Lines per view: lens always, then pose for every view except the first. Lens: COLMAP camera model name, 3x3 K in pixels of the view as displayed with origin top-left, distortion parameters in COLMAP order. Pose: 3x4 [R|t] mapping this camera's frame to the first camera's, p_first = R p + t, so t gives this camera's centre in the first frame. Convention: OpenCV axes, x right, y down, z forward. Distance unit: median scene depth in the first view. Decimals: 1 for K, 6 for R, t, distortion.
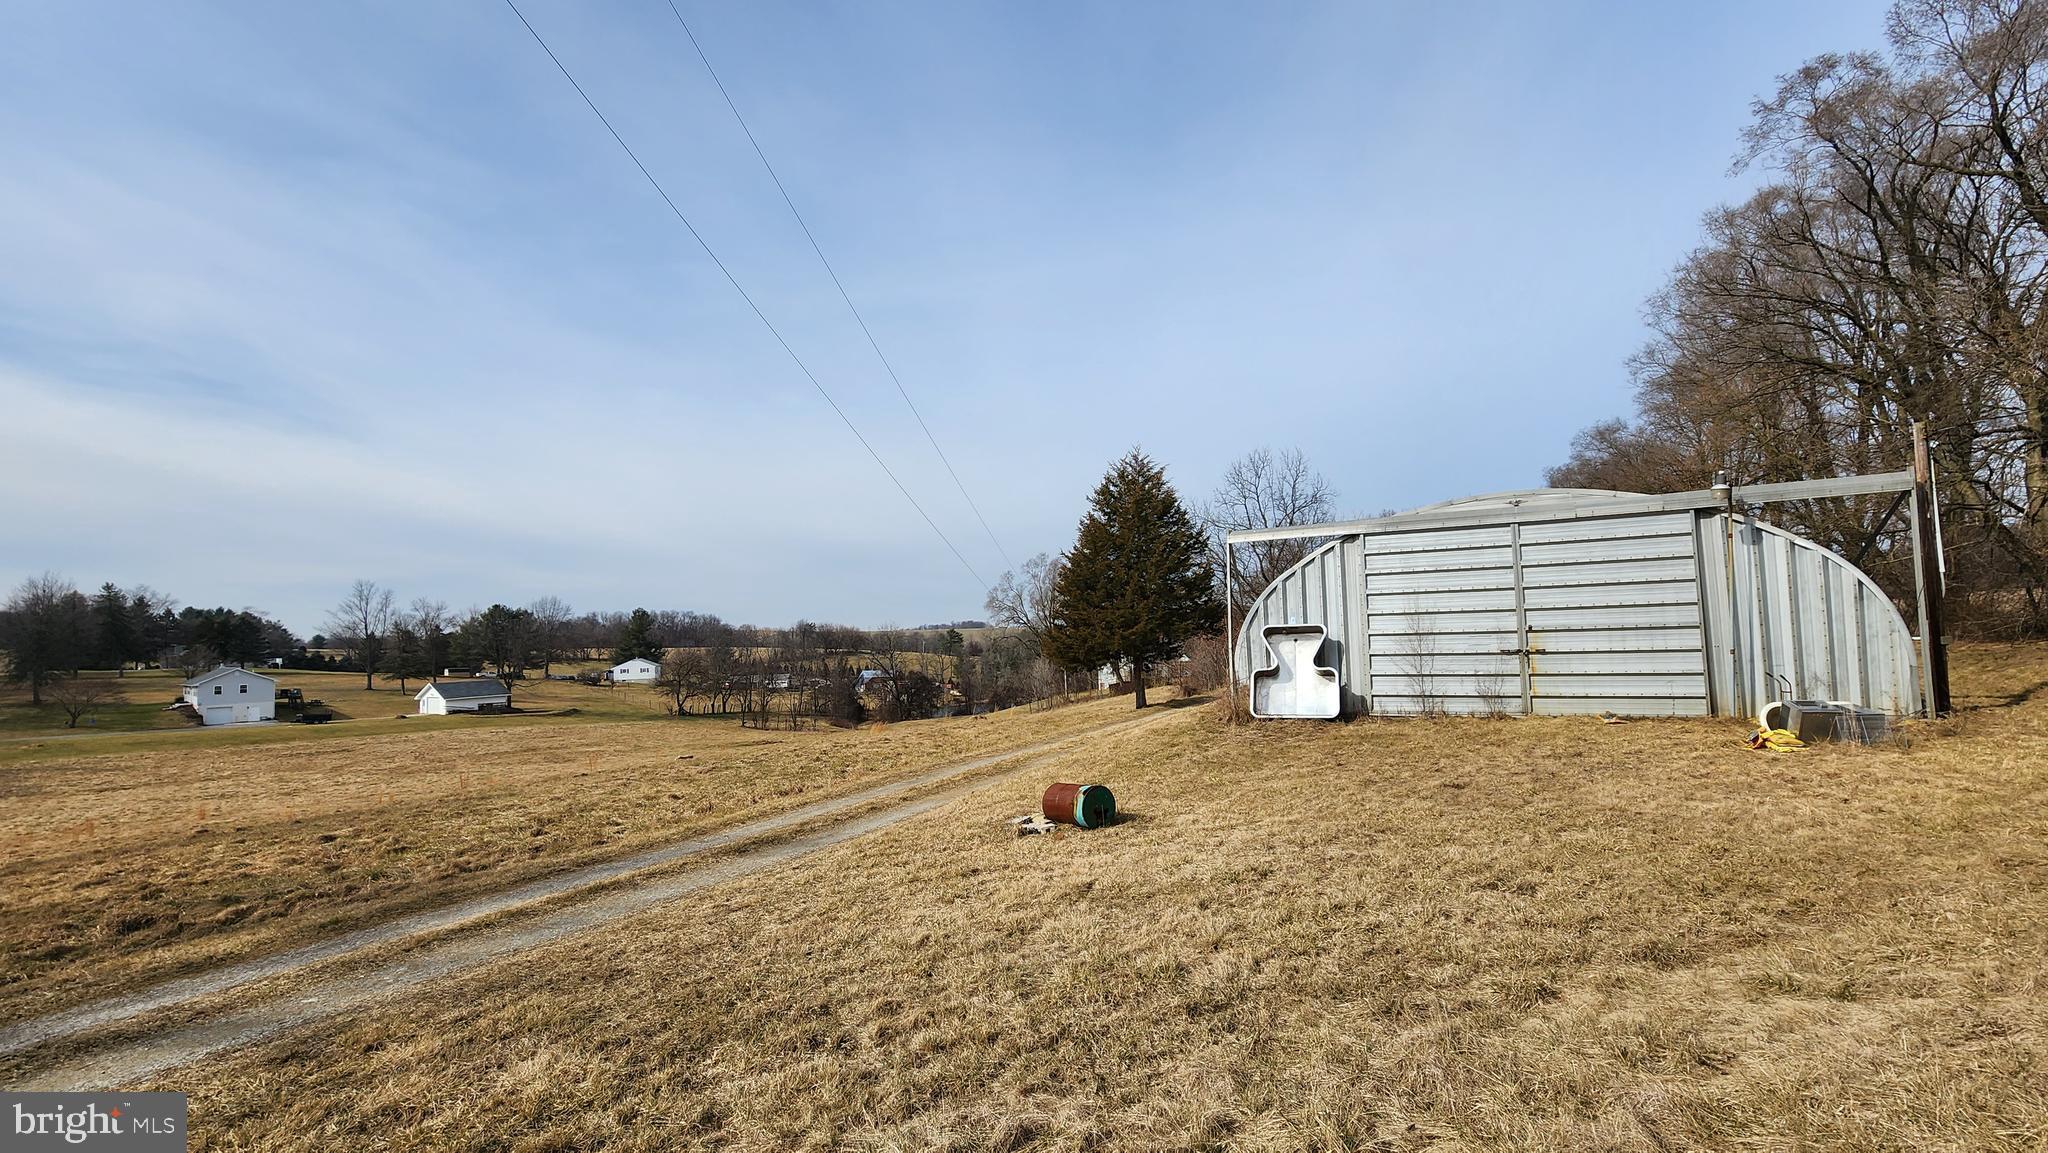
lens RADIAL K [[854.8, 0, 1032.3], [0, 854.8, 575.4], [0, 0, 1]] dist [0.007737, -0.000560]
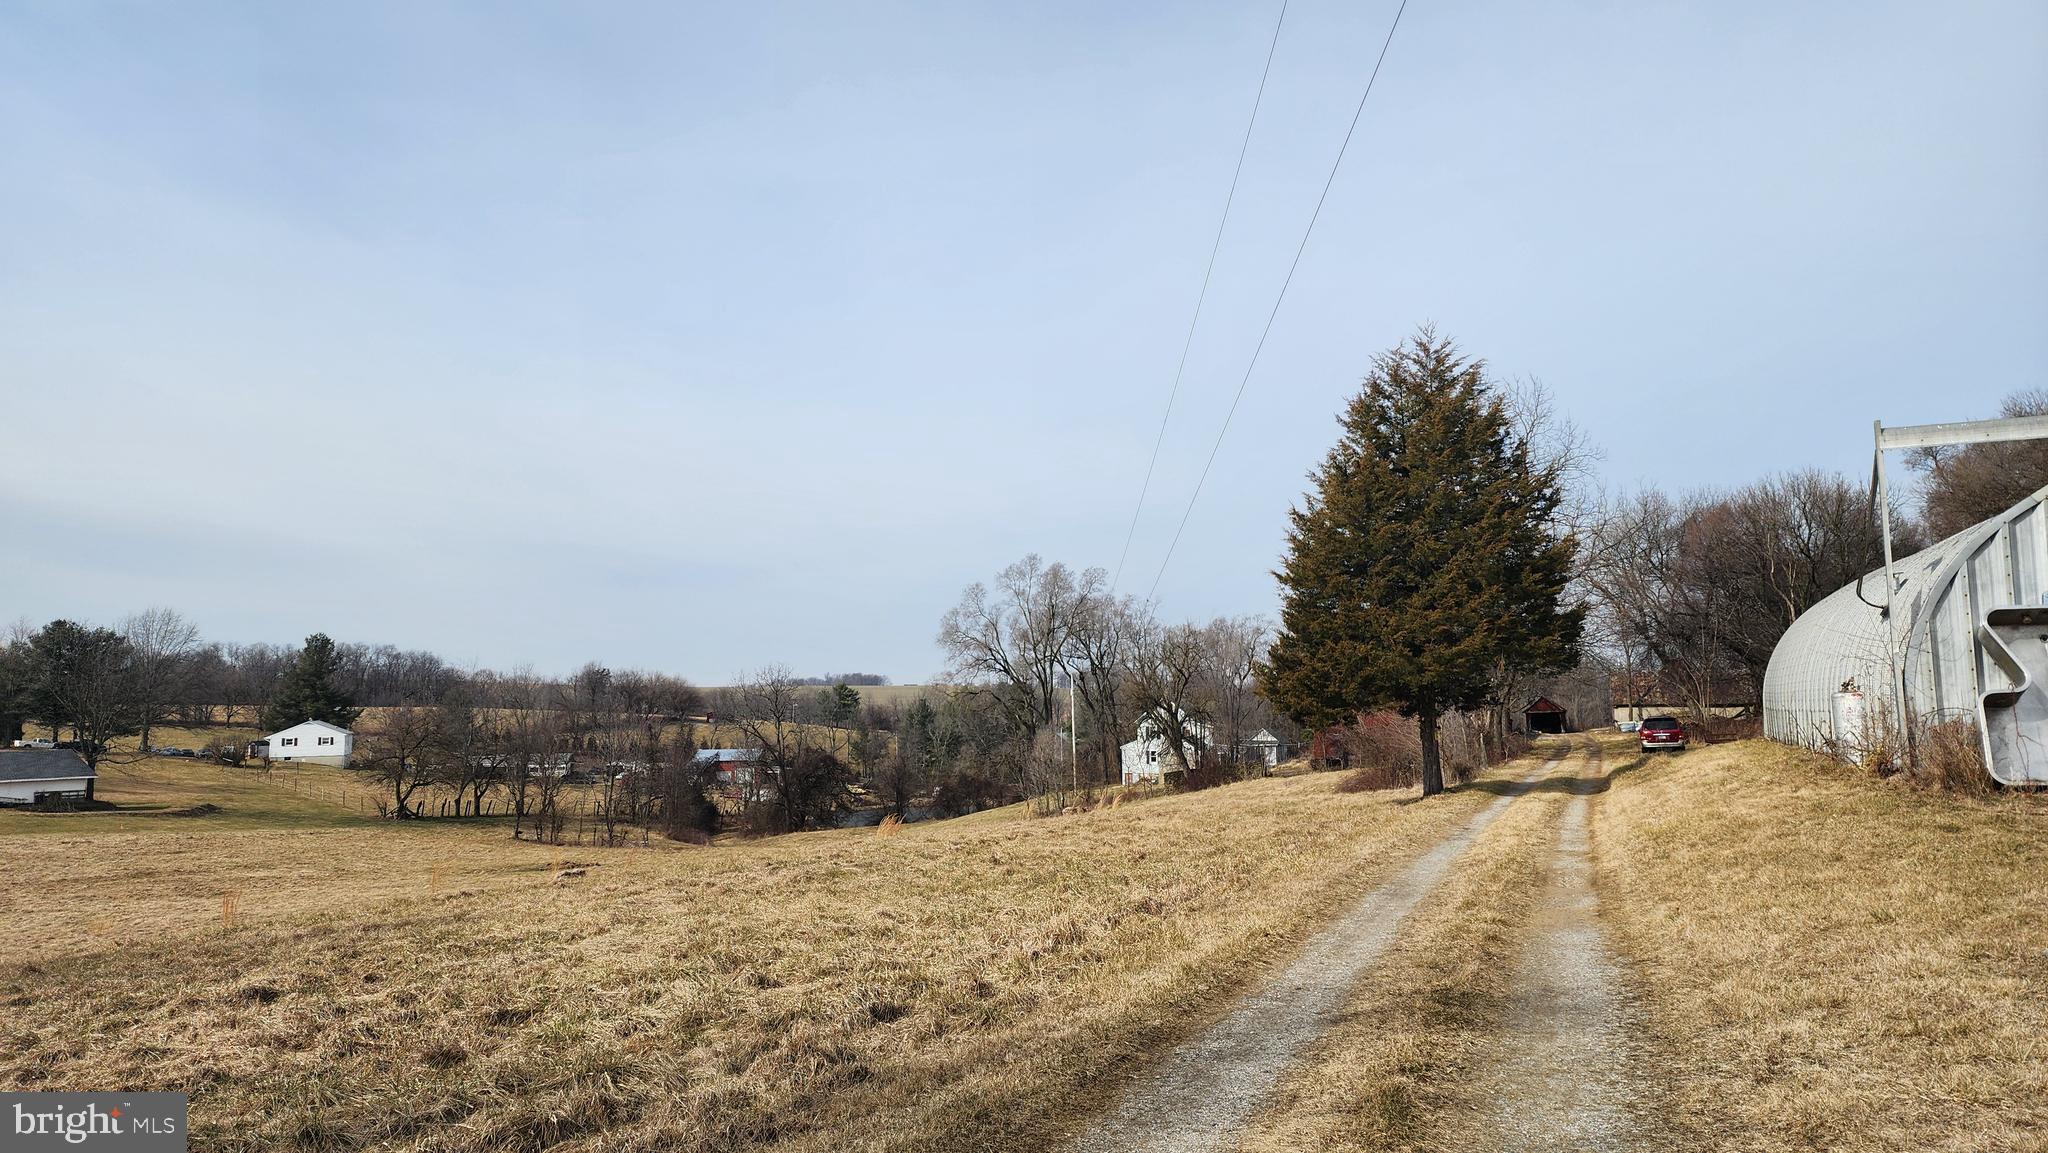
lens RADIAL K [[1366.1, 0, 1020.7], [0, 1366.1, 587.3], [0, 0, 1]] dist [0.074001, -0.067001]
pose [[0.997023, 0.027256, 0.072130, -0.065139], [-0.026002, 0.999495, -0.018279, 0.013926], [-0.072592, 0.016349, 0.997228, 0.038491]]
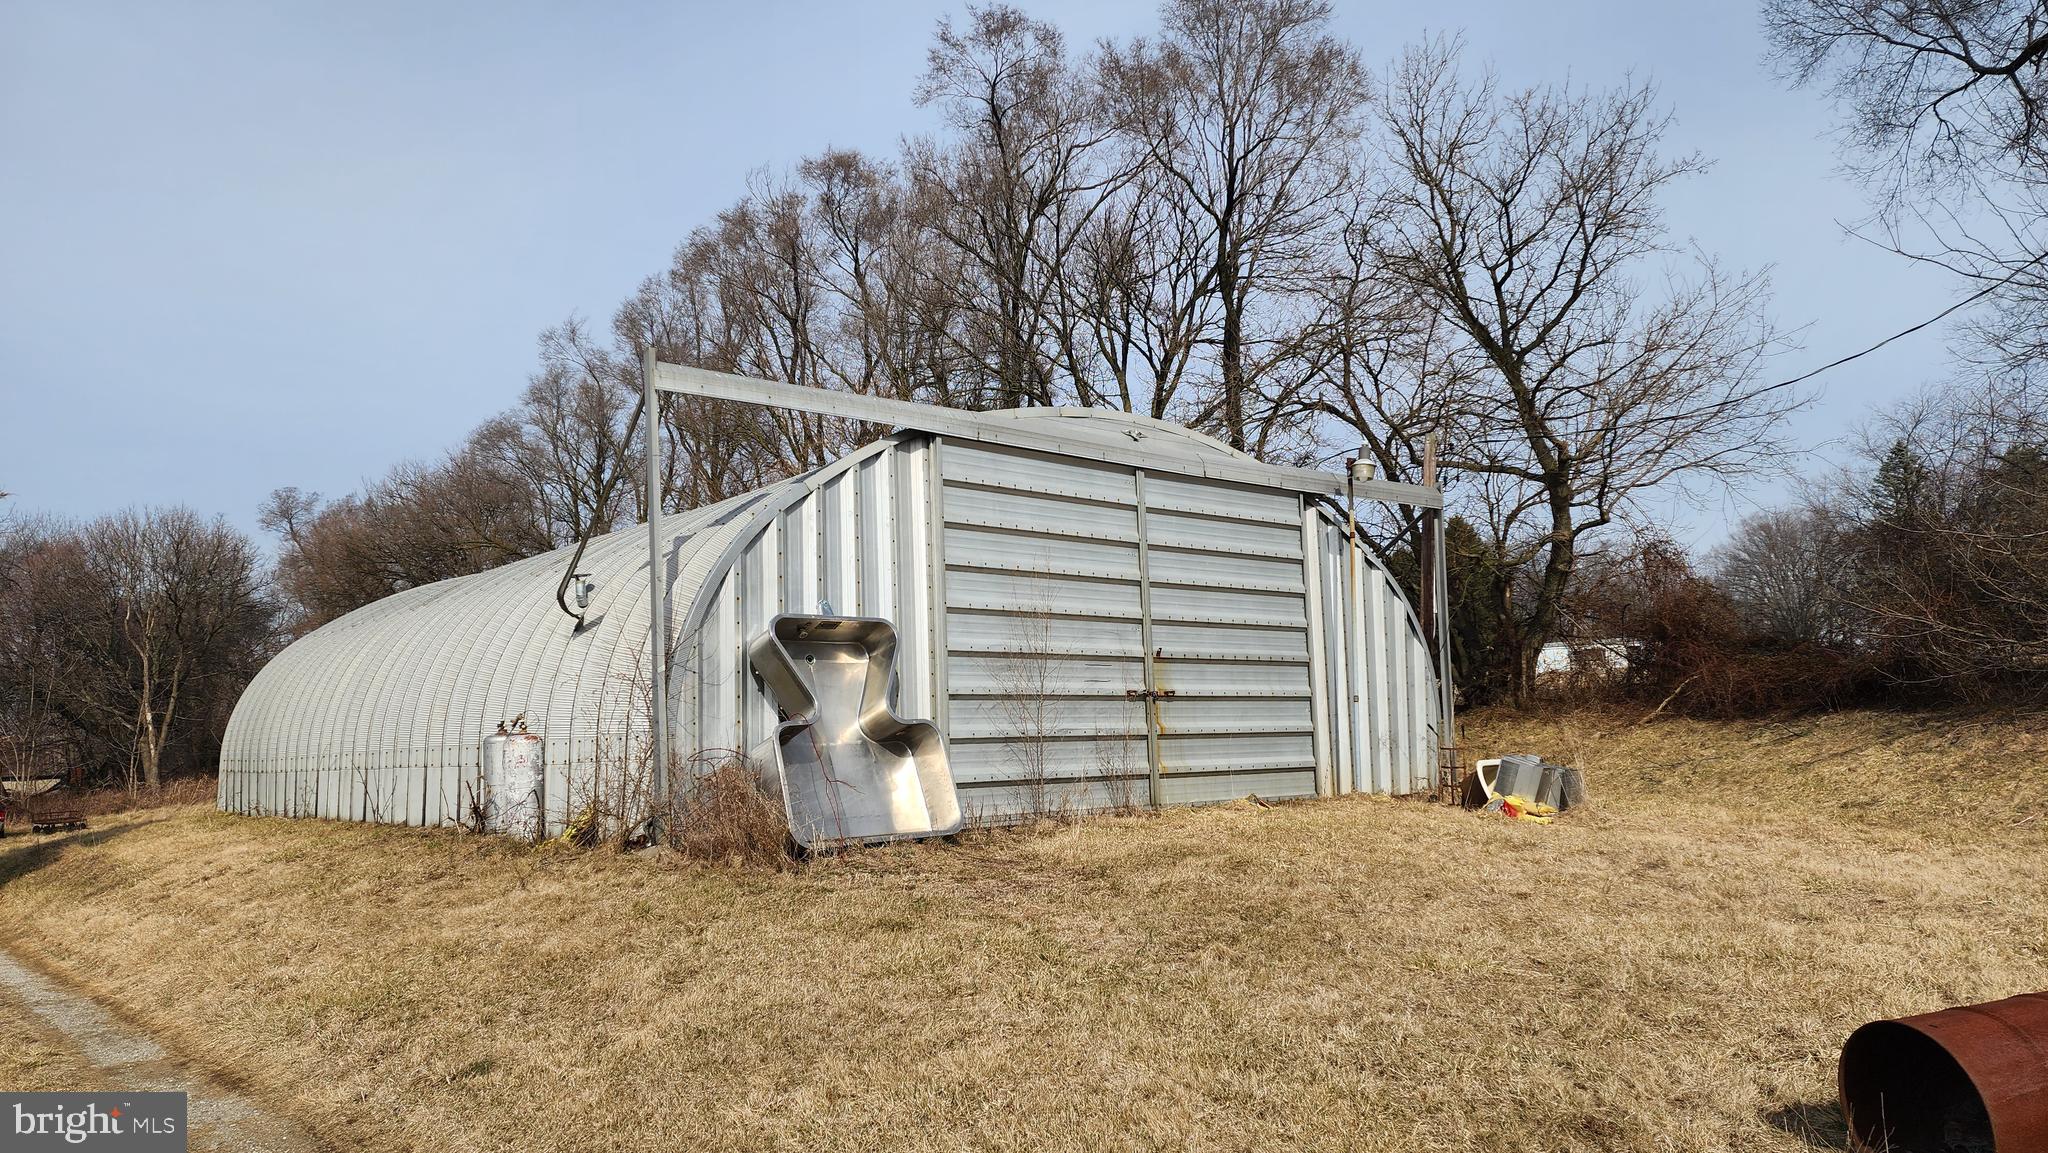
lens RADIAL K [[1366.1, 0, 1017.9], [0, 1366.1, 572.1], [0, 0, 1]] dist [0.074001, -0.067001]
pose [[0.379766, 0.138078, 0.914720, -0.046320], [-0.052211, 0.990421, -0.127829, 0.020357], [-0.923608, 0.000786, 0.383337, 0.117226]]
